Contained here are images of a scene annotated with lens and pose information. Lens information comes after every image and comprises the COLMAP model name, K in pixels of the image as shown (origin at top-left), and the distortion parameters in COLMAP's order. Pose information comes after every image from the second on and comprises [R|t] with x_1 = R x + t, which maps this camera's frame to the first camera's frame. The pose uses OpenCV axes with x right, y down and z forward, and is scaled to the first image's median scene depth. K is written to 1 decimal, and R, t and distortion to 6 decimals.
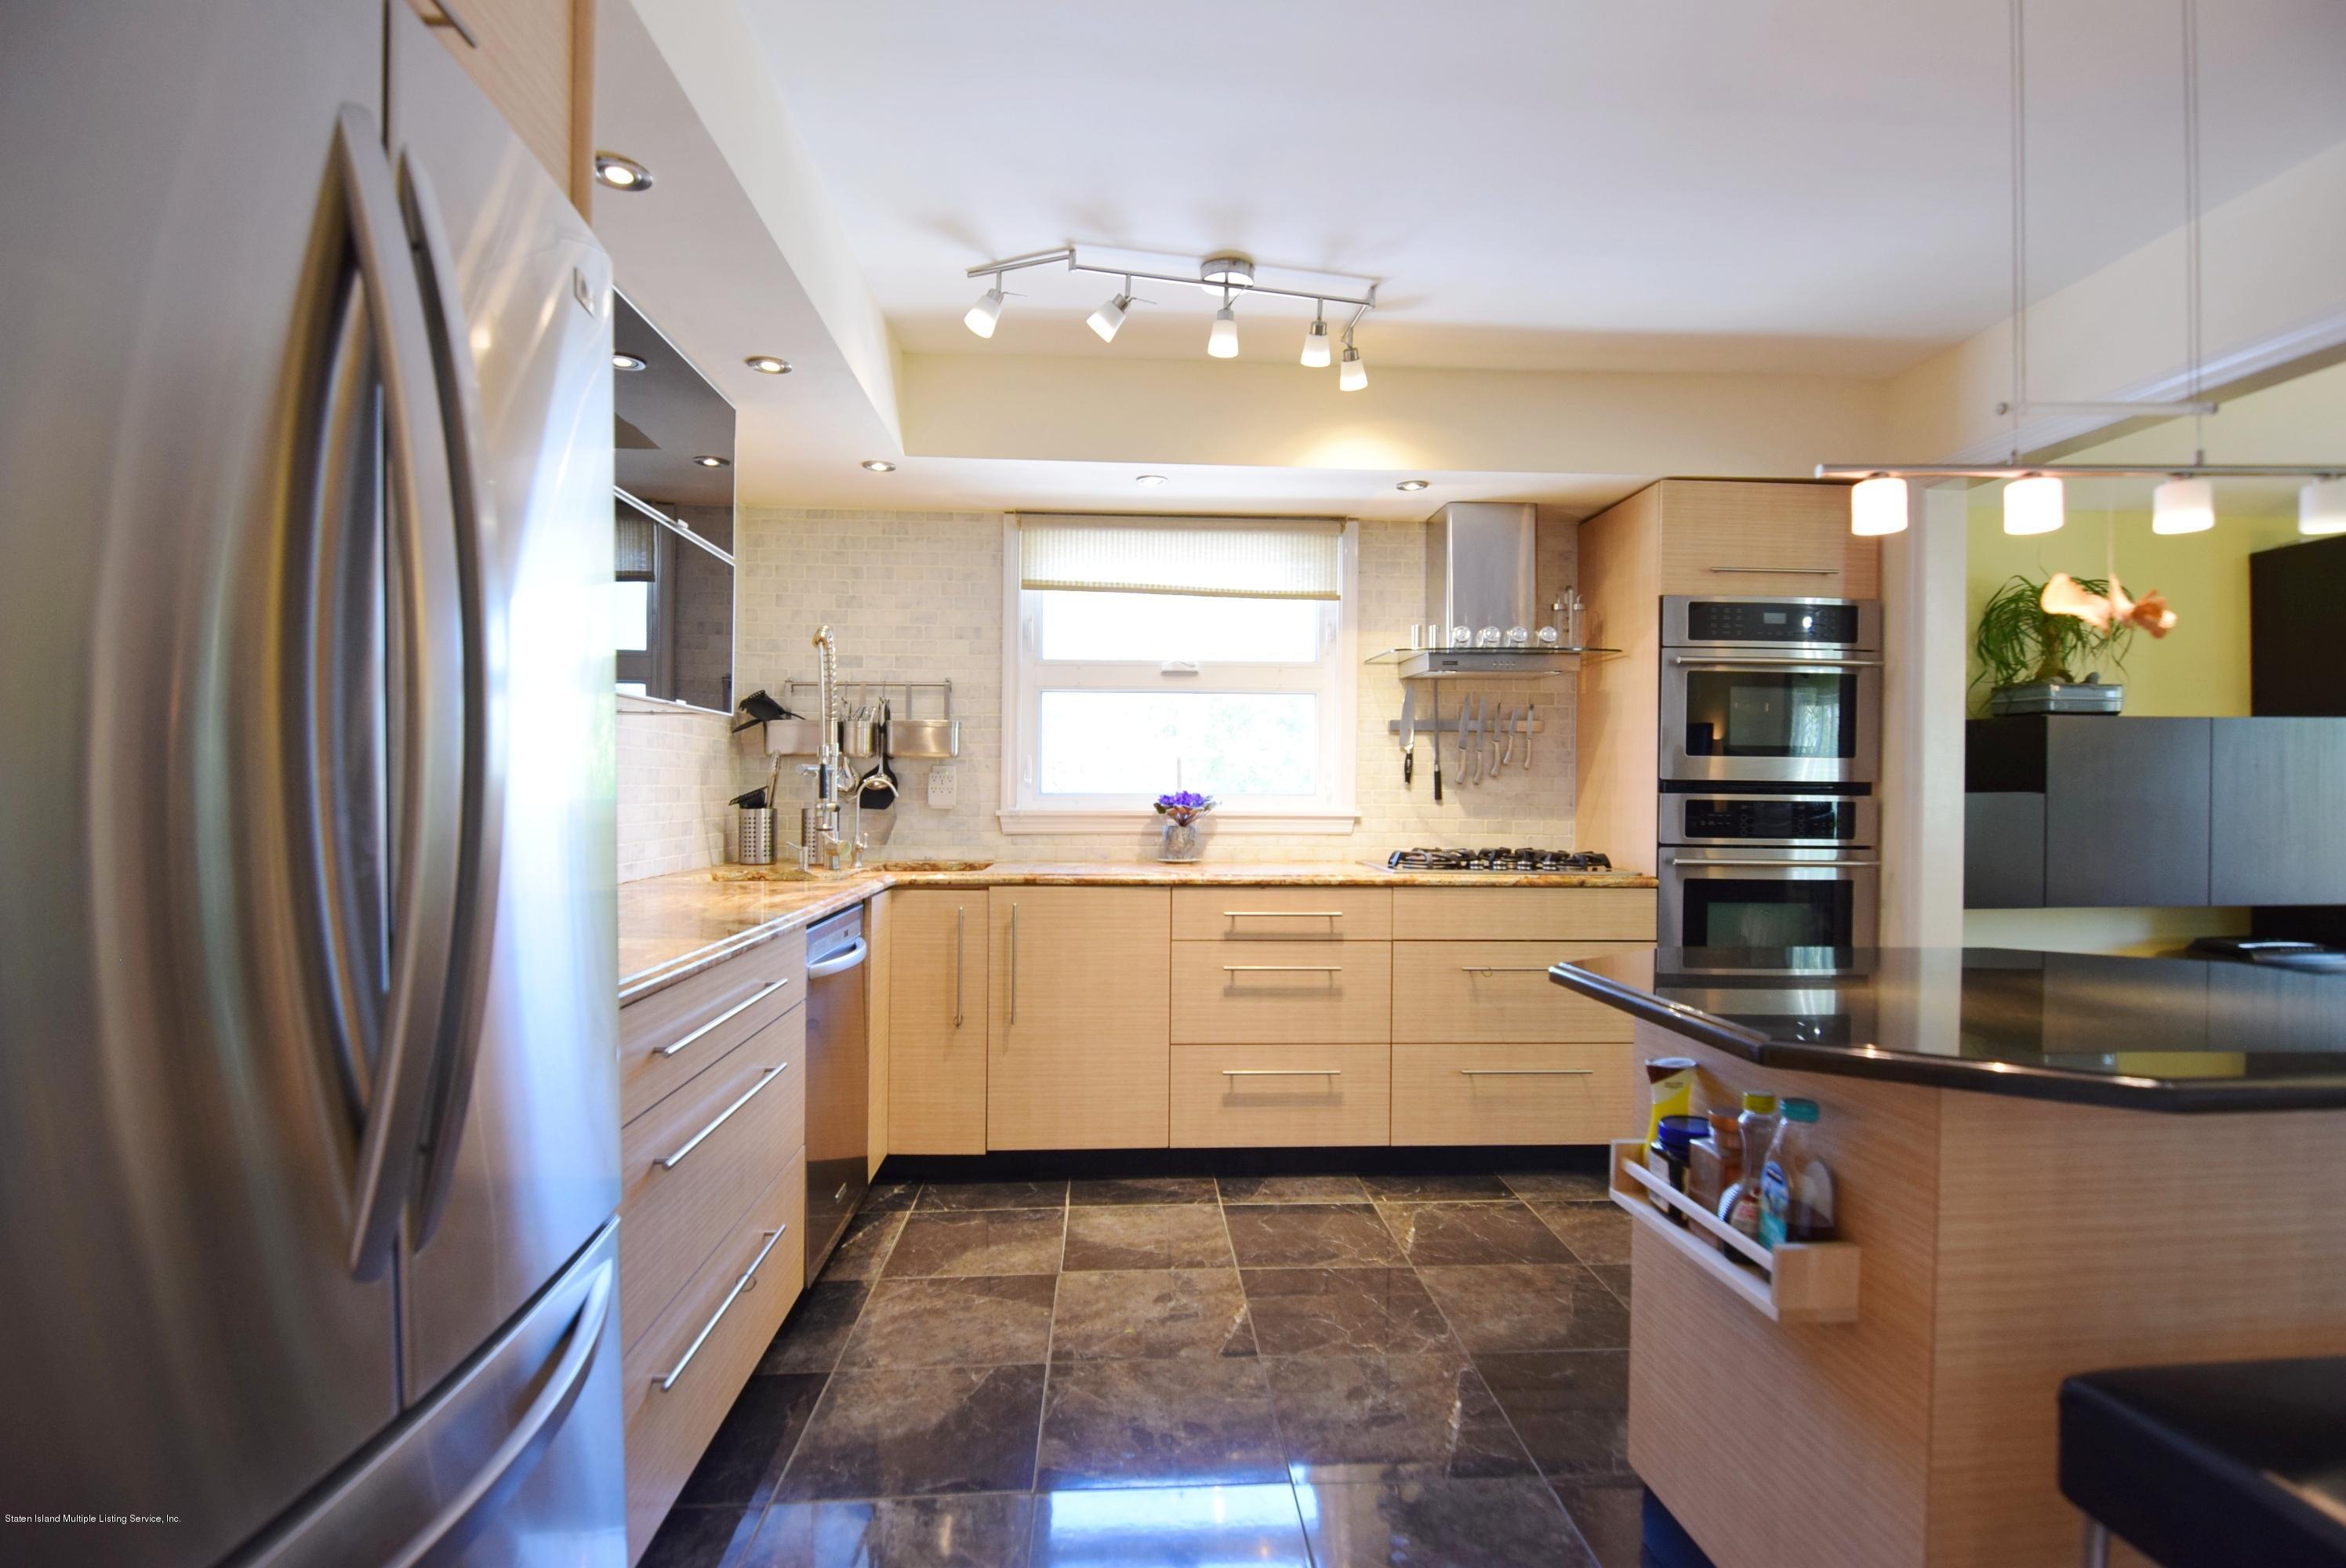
lens RADIAL K [[1158.8, 0, 1182.9], [0, 1158.8, 791.1], [0, 0, 1]] dist [0.000639, -0.014343]
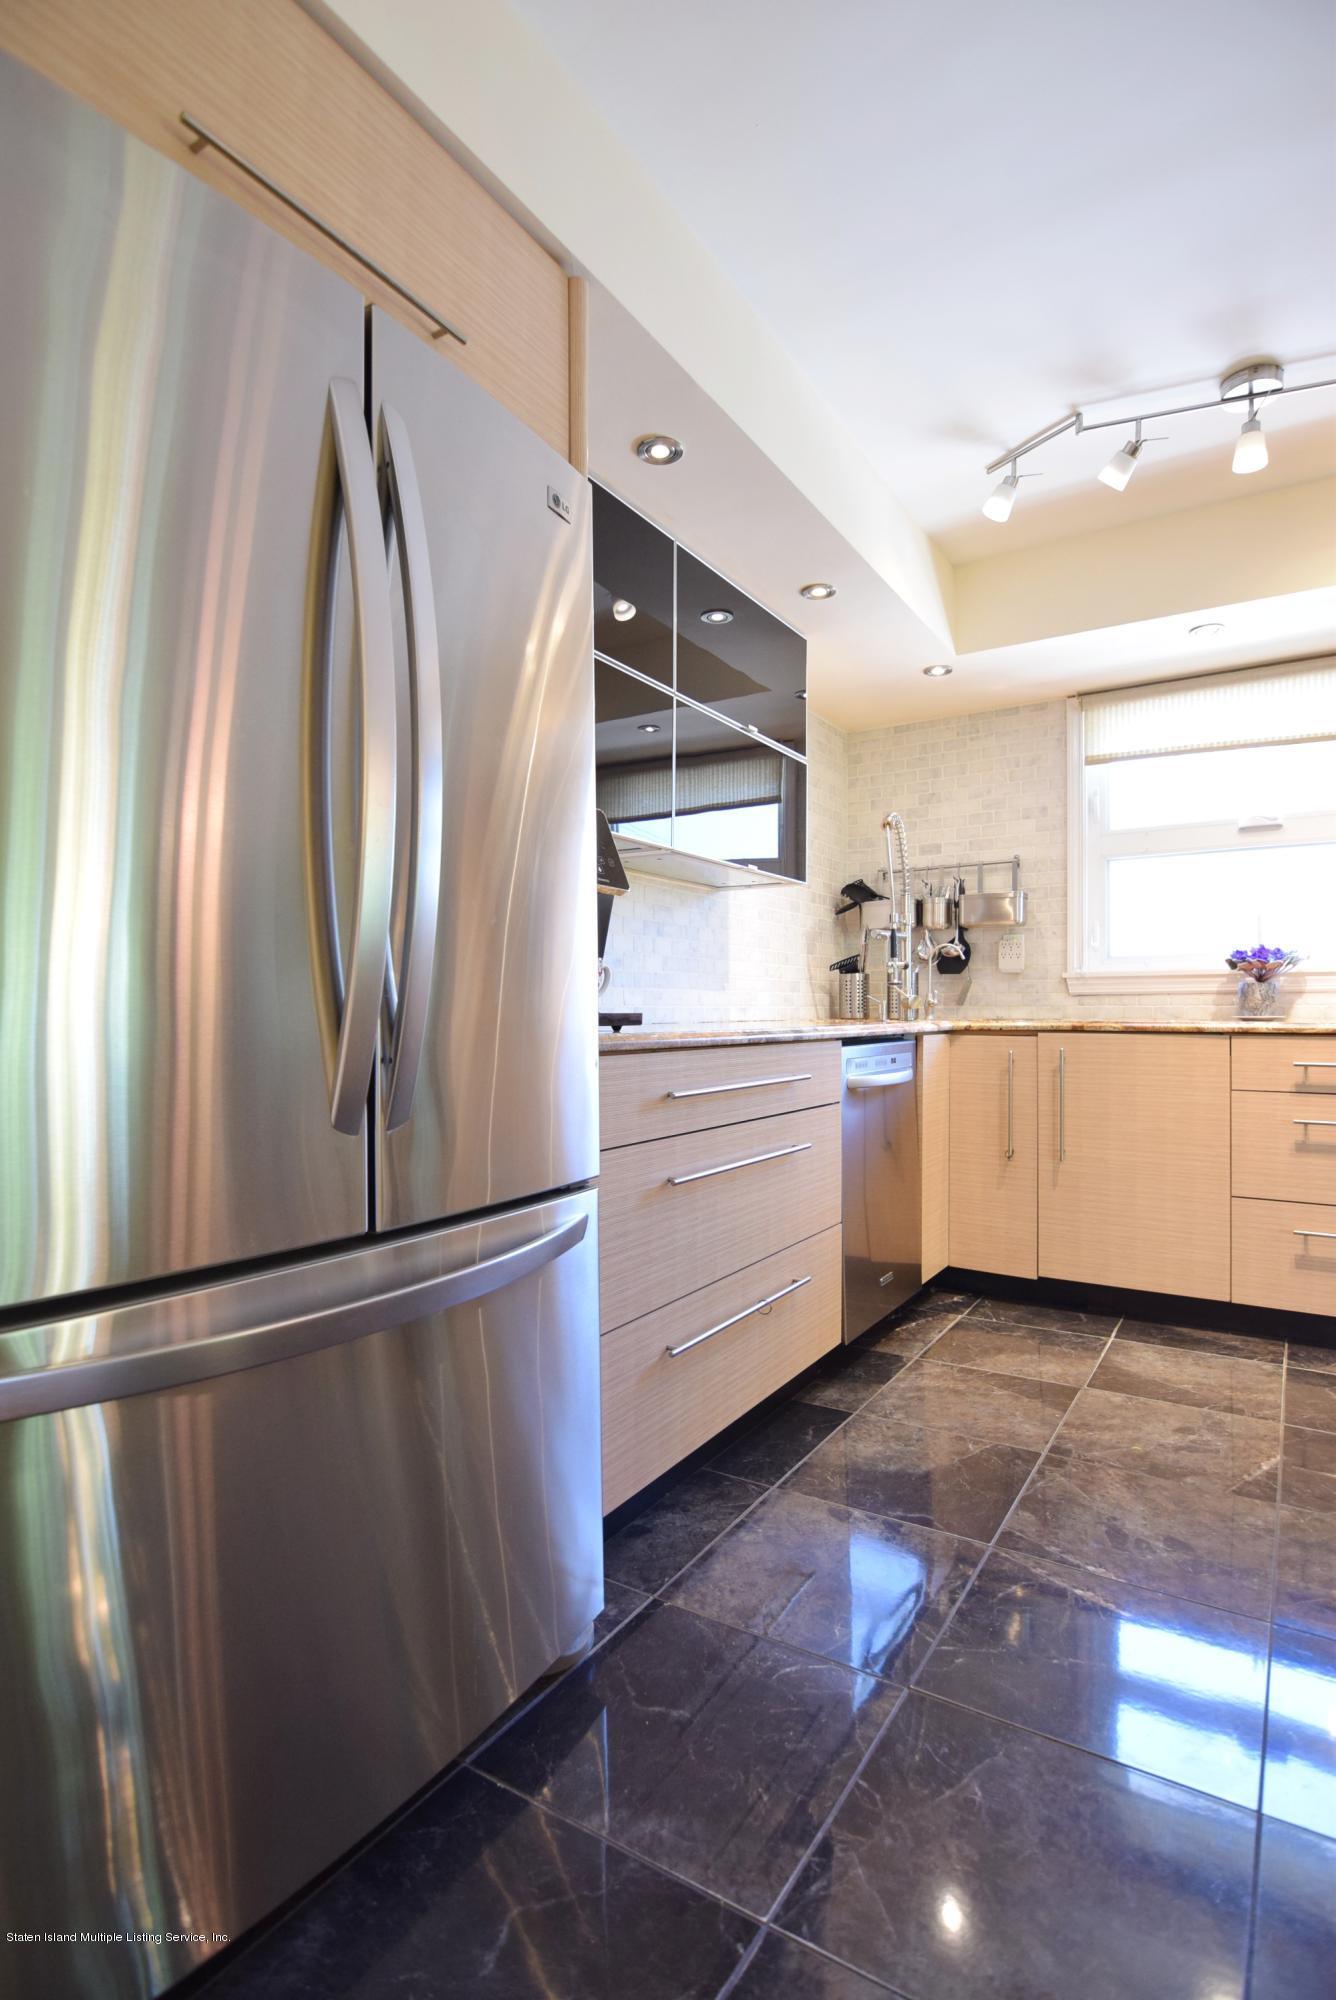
lens RADIAL K [[988.0, 0, 668.0], [0, 988.0, 1000.0], [0, 0, 1]] dist [0.000639, -0.014343]
pose [[0.806212, -0.013169, -0.591480, 0.106236], [0.003458, 0.999840, -0.017548, 0.069610], [0.591616, 0.012102, 0.806129, 0.048416]]
